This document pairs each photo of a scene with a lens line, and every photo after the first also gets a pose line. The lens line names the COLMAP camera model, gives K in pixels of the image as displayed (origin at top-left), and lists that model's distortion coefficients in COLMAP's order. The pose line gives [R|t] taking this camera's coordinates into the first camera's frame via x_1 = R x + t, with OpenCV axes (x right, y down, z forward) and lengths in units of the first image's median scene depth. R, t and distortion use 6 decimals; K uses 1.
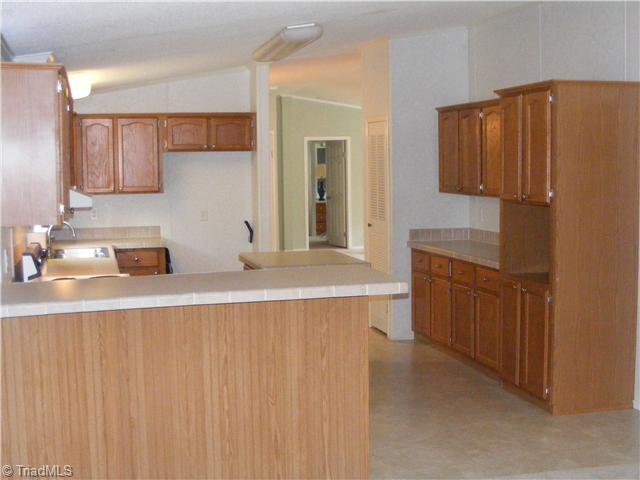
lens RADIAL K [[877.5, 0, 320.0], [0, 877.5, 240.0], [0, 0, 1]] dist [-0.125049, -0.014475]
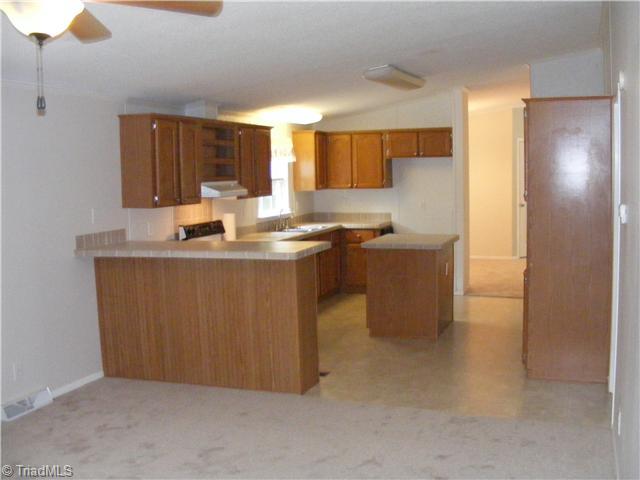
lens RADIAL K [[737.2, 0, 320.0], [0, 737.2, 240.0], [0, 0, 1]] dist [-0.169506, -0.004184]
pose [[0.812049, 0.049232, -0.581509, 0.415922], [-0.038200, 0.998782, 0.031214, -0.006083], [0.582338, -0.003133, 0.812941, 0.013880]]
